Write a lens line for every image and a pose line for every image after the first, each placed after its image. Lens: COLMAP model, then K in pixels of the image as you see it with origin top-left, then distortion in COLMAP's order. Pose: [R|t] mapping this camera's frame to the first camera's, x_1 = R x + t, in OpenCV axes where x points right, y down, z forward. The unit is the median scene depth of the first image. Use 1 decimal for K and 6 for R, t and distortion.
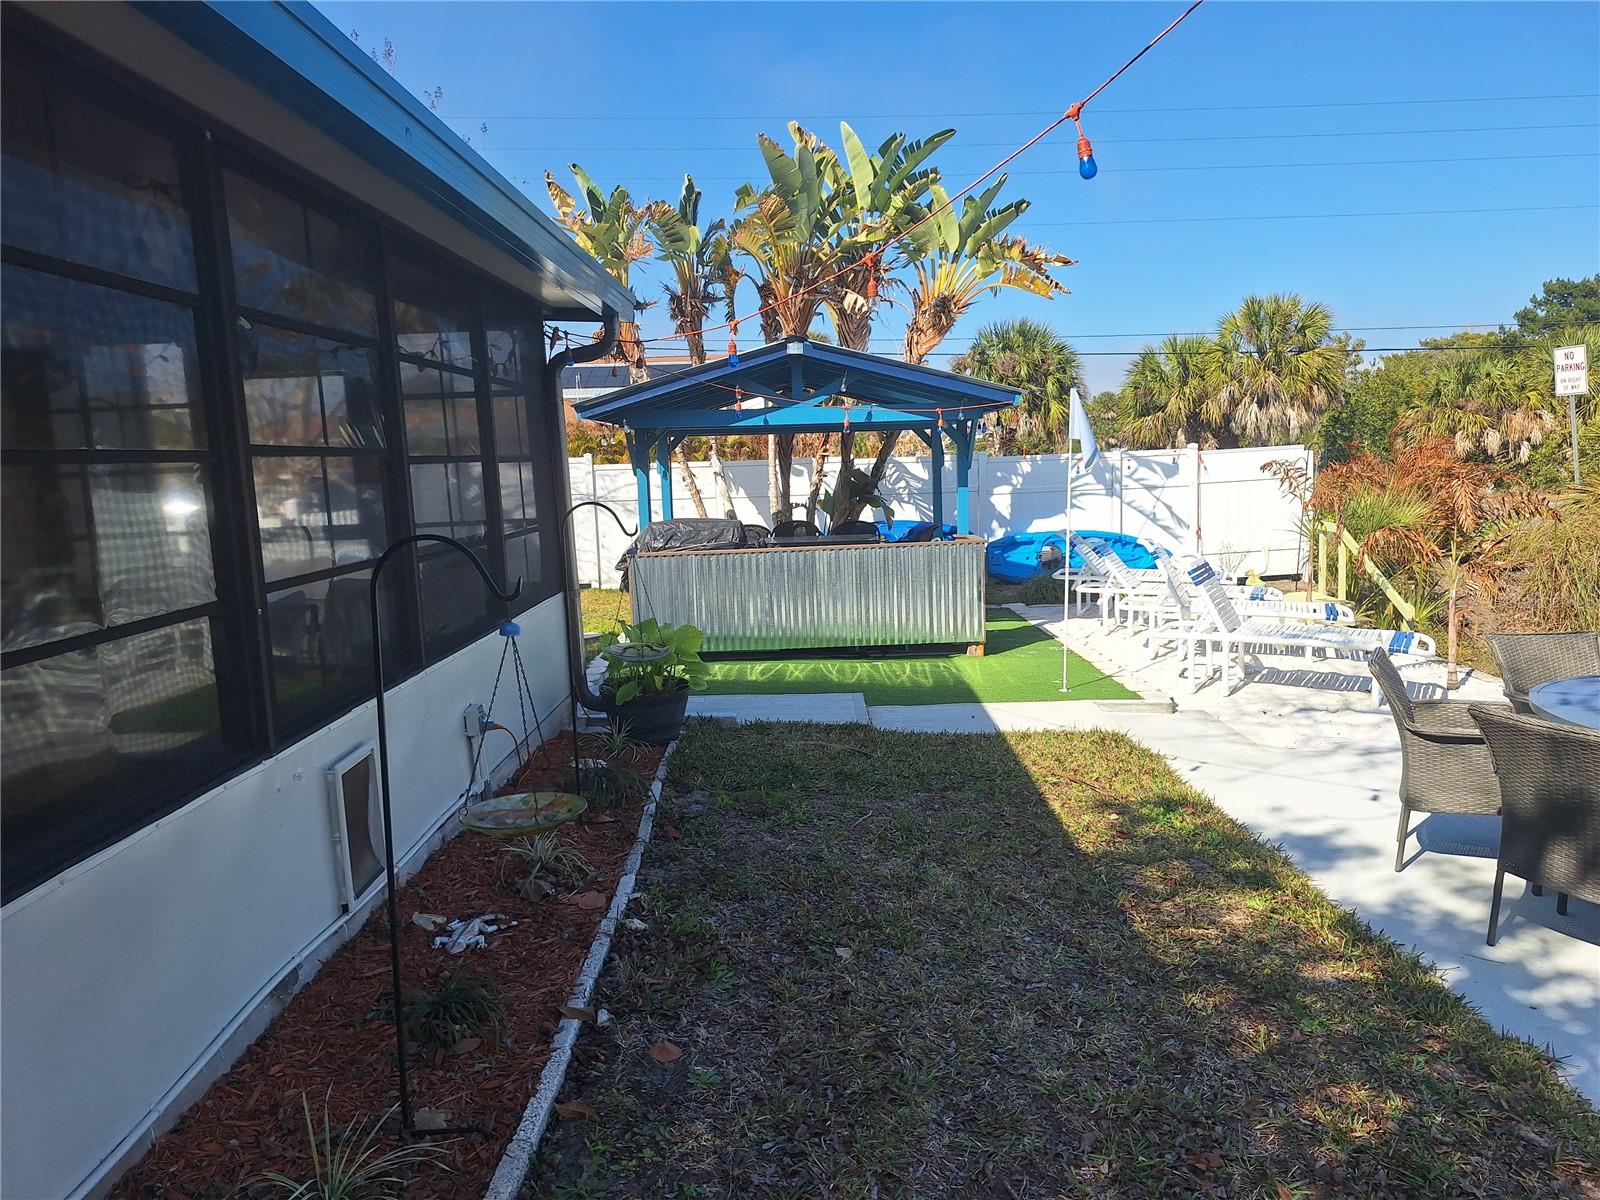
lens RADIAL K [[1085.0, 0, 754.0], [0, 1085.0, 611.5], [0, 0, 1]] dist [0.009594, -0.036810]
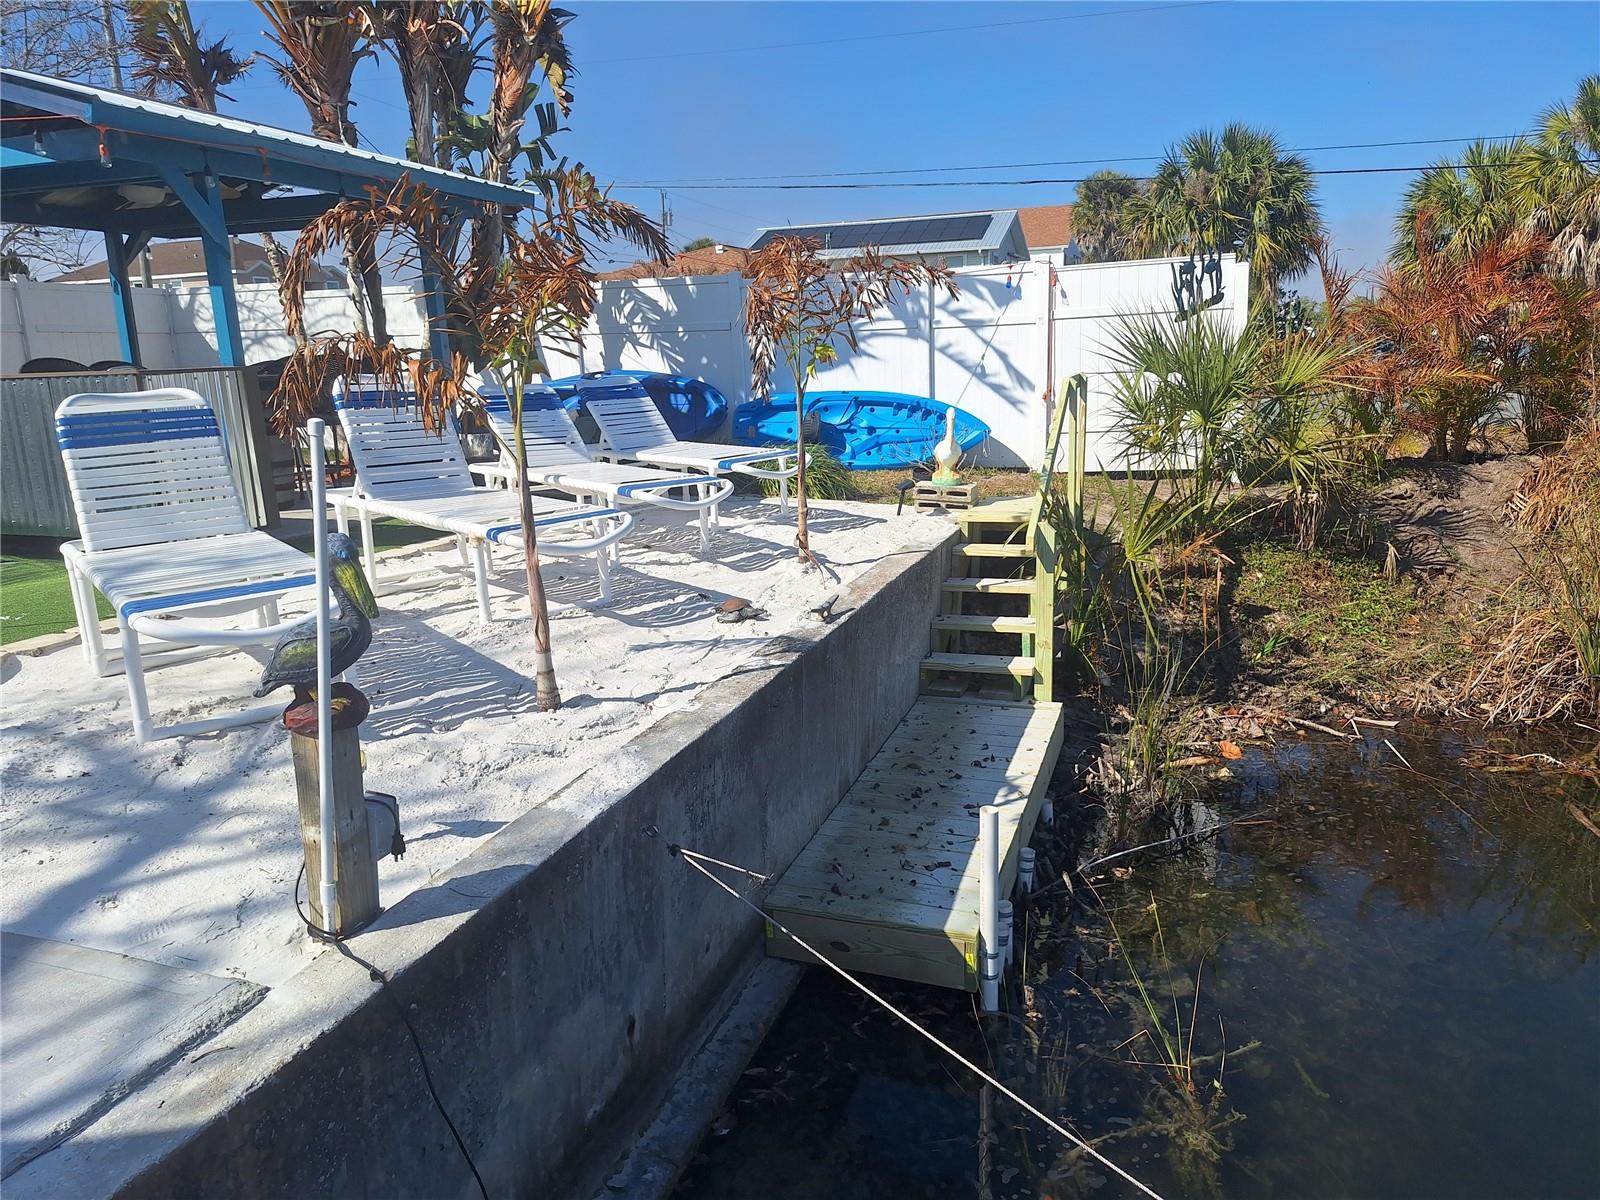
lens RADIAL K [[1085.0, 0, 799.4], [0, 1085.0, 599.3], [0, 0, 1]] dist [0.009594, -0.036810]
pose [[0.938021, 0.081873, -0.336770, 0.497536], [-0.049566, 0.993399, 0.103448, -0.012666], [0.343017, -0.080344, 0.935887, 0.339321]]
